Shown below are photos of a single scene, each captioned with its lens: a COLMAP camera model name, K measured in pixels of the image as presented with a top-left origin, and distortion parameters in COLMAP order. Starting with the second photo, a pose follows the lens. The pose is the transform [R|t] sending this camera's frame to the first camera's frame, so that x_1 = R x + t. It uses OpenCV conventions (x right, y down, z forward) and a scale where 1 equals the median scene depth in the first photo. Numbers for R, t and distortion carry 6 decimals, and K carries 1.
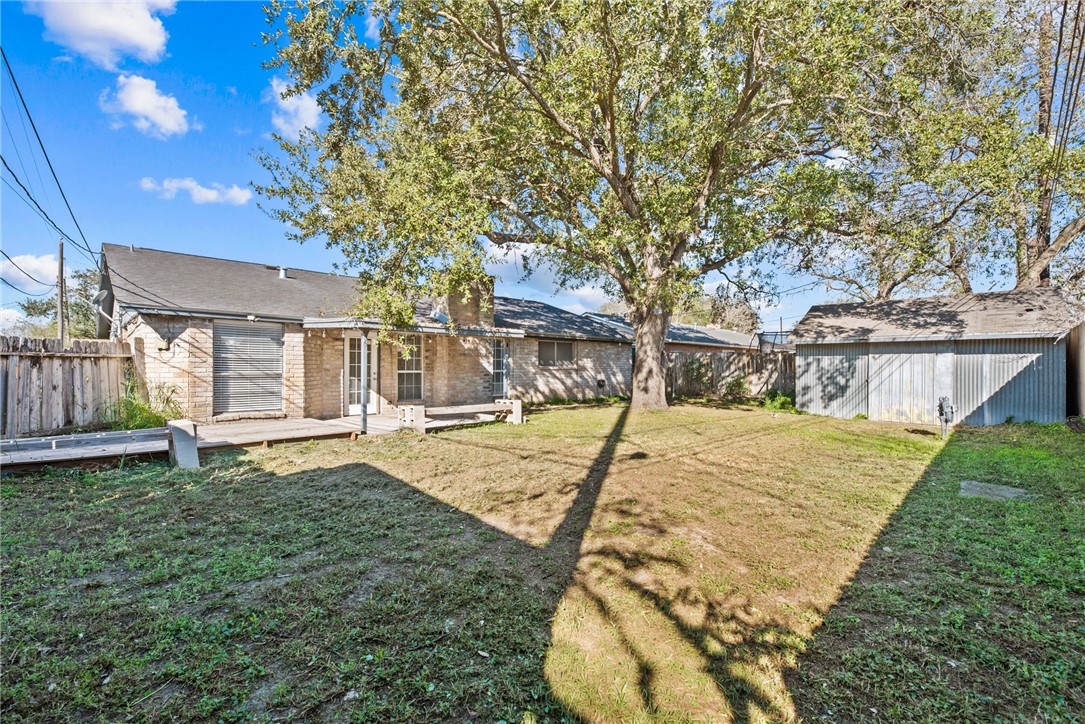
lens RADIAL K [[452.4, 0, 541.8], [0, 452.4, 366.1], [0, 0, 1]] dist [-0.001108, -0.000226]
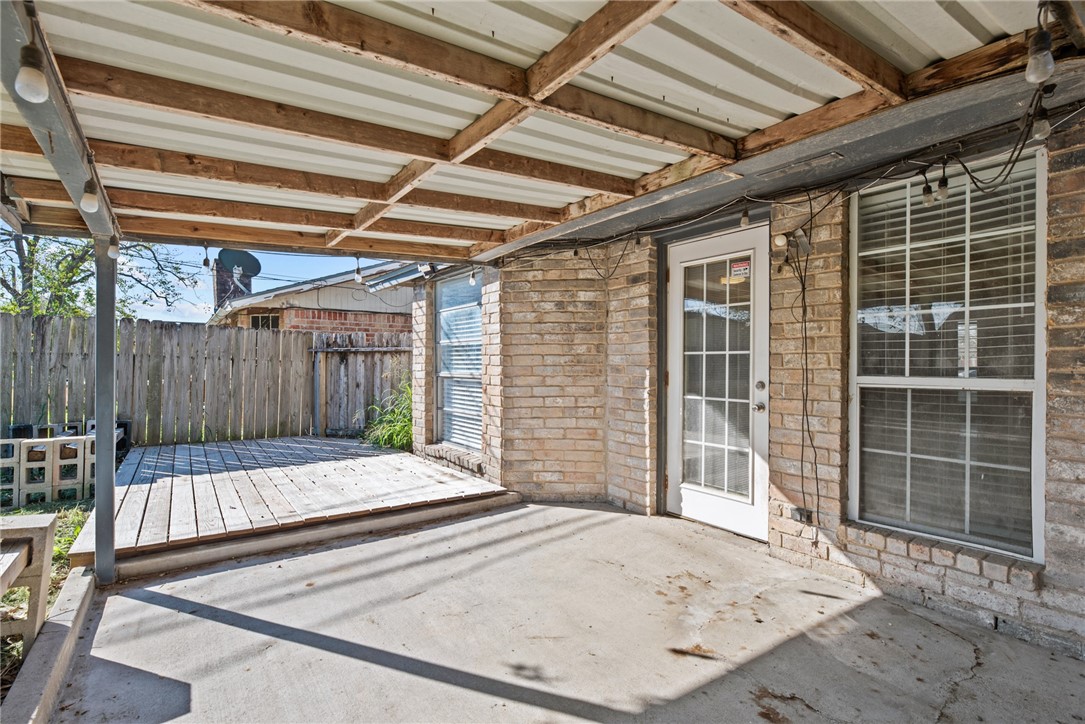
lens RADIAL K [[514.2, 0, 509.6], [0, 514.2, 363.7], [0, 0, 1]] dist [-0.000063, -0.000041]
pose [[-0.172404, -0.003118, -0.985021, -0.088963], [0.002316, 0.999991, -0.003571, 0.007433], [0.985024, -0.002897, -0.172396, 1.441325]]
